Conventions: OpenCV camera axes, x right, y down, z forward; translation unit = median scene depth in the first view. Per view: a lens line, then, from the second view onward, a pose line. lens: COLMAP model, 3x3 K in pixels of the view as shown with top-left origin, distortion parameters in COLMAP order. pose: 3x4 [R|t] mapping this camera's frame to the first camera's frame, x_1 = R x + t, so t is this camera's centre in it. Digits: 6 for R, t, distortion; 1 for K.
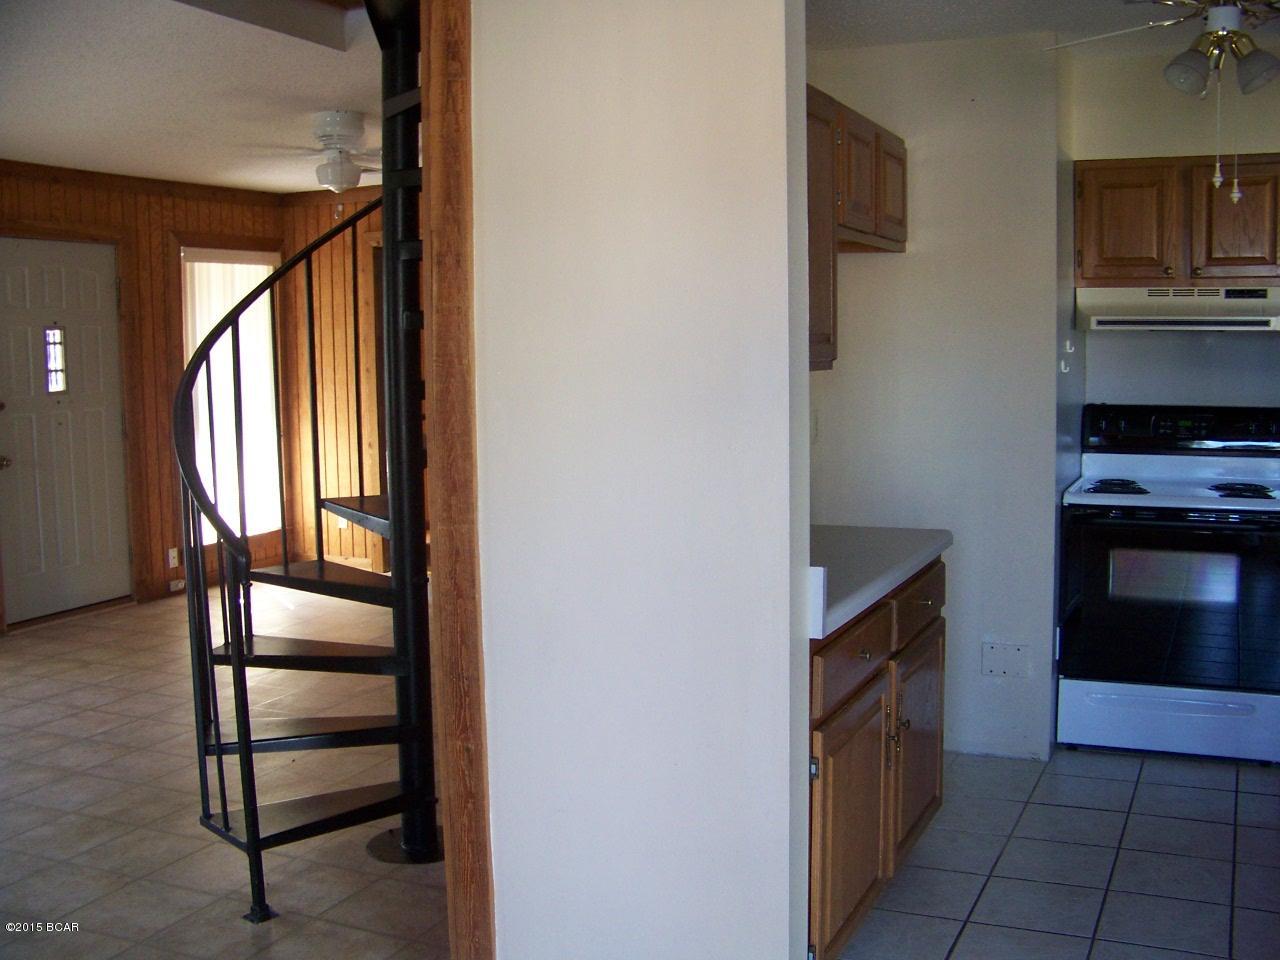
lens RADIAL K [[1344.8, 0, 660.6], [0, 1344.8, 483.2], [0, 0, 1]] dist [-0.237810, 0.298185]
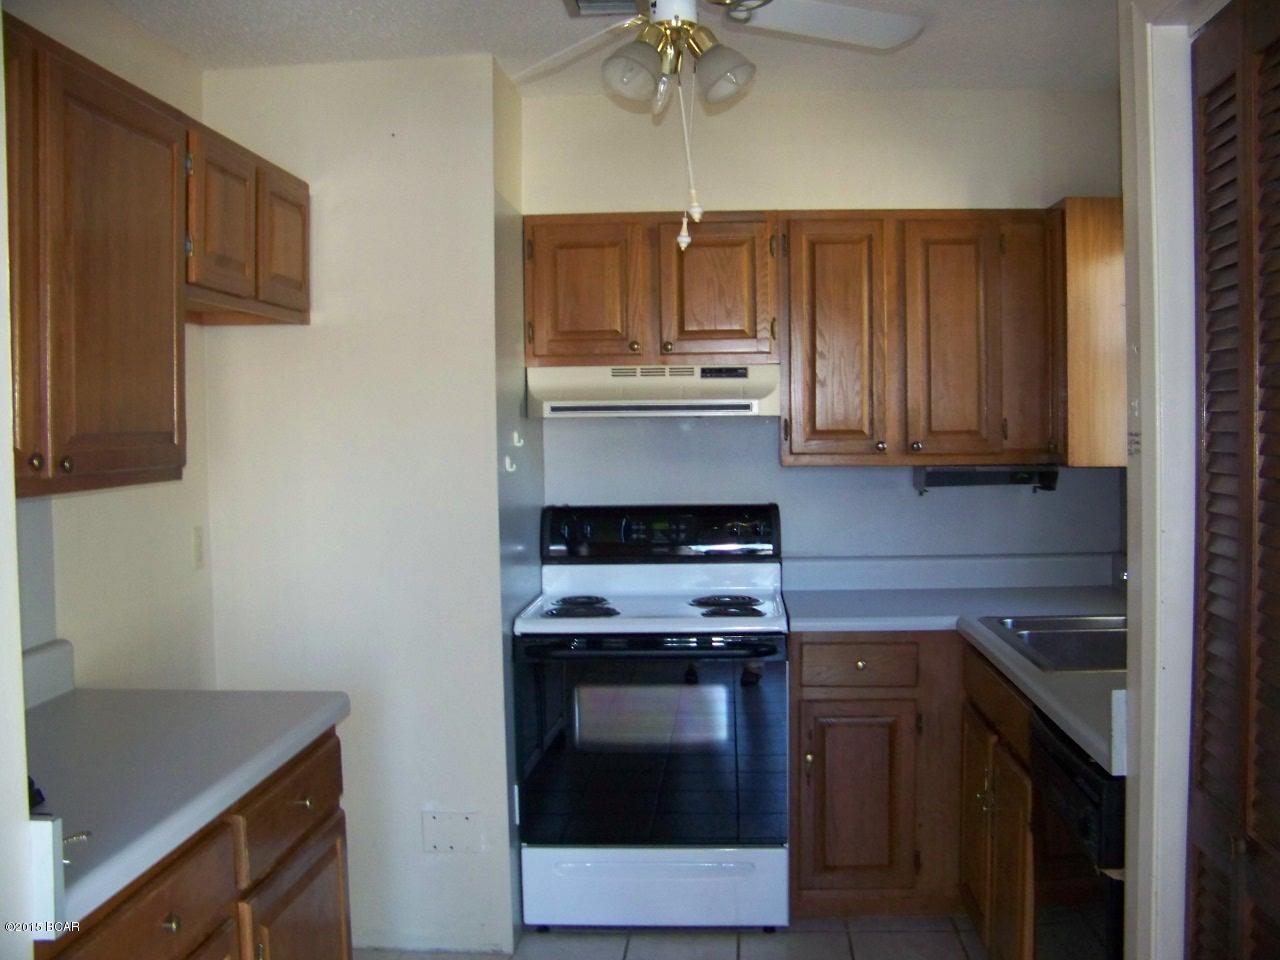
lens RADIAL K [[1344.8, 0, 660.6], [0, 1344.8, 483.2], [0, 0, 1]] dist [-0.237810, 0.298185]
pose [[0.935601, -0.017674, 0.352618, 0.102312], [0.039730, 0.997673, -0.055409, -0.027474], [-0.350818, 0.065850, 0.934126, 0.197757]]
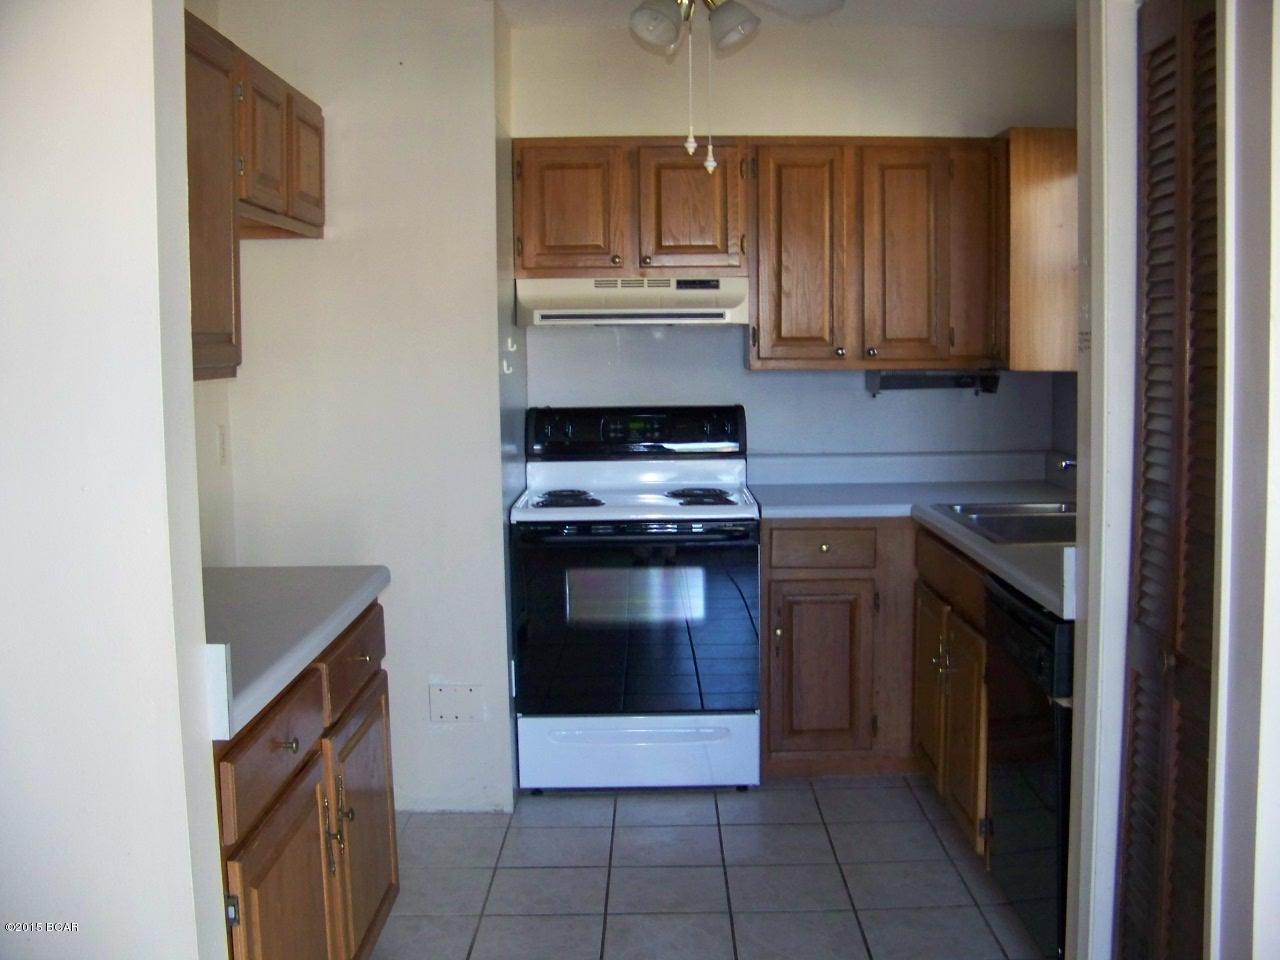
lens RADIAL K [[1350.1, 0, 652.7], [0, 1350.1, 469.9], [0, 0, 1]] dist [-0.246490, 0.323113]
pose [[0.912513, -0.038310, 0.407249, 0.025419], [0.043395, 0.999053, -0.003252, -0.012082], [-0.406738, 0.020640, 0.913311, 0.135499]]
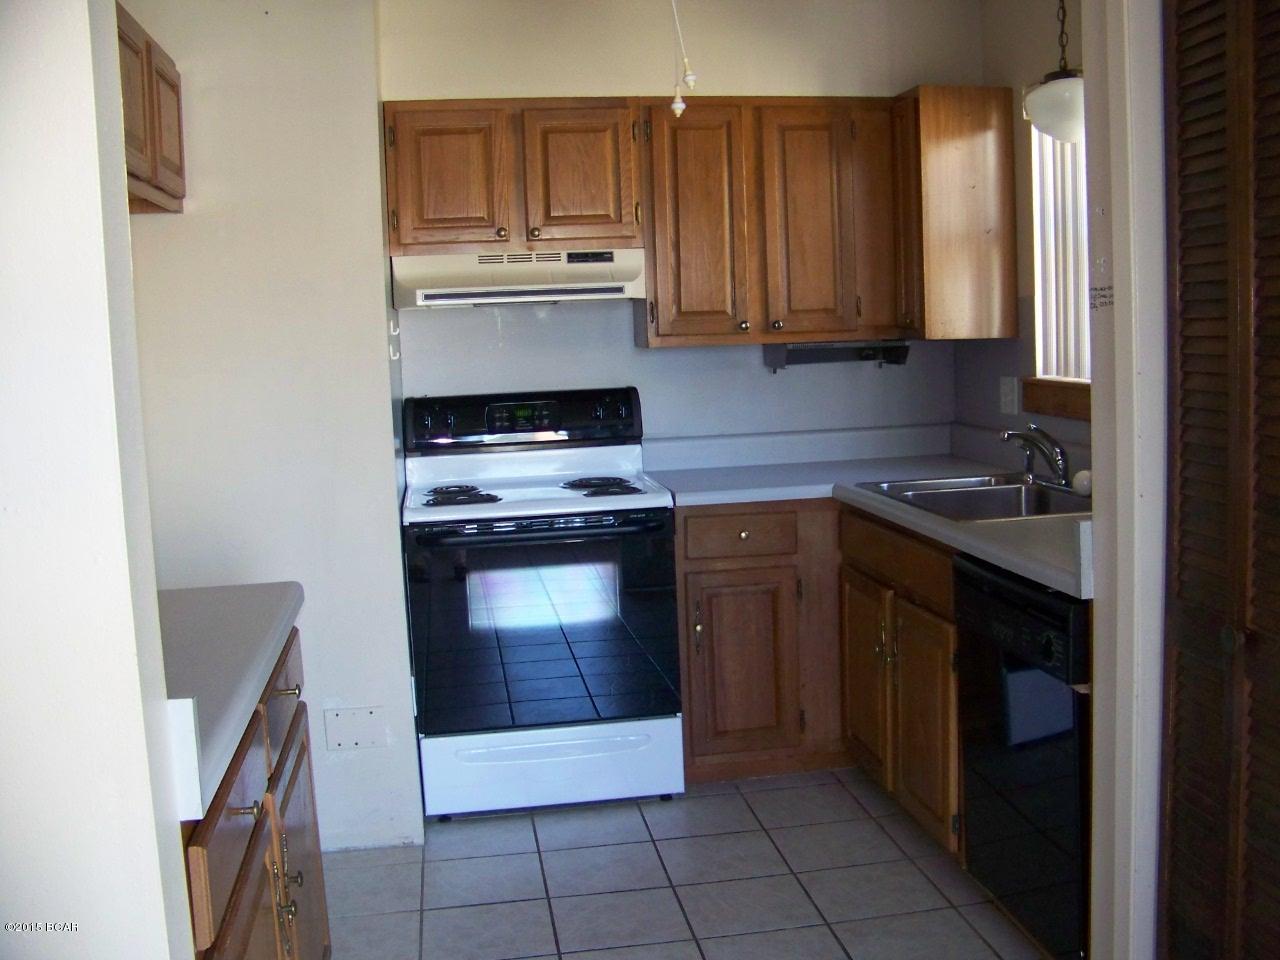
lens RADIAL K [[1350.1, 0, 652.7], [0, 1350.1, 469.9], [0, 0, 1]] dist [-0.246490, 0.323113]
pose [[0.834415, -0.080620, 0.545209, -0.009561], [0.086506, 0.996140, 0.014906, -0.016018], [-0.544306, 0.034726, 0.838168, 0.236379]]
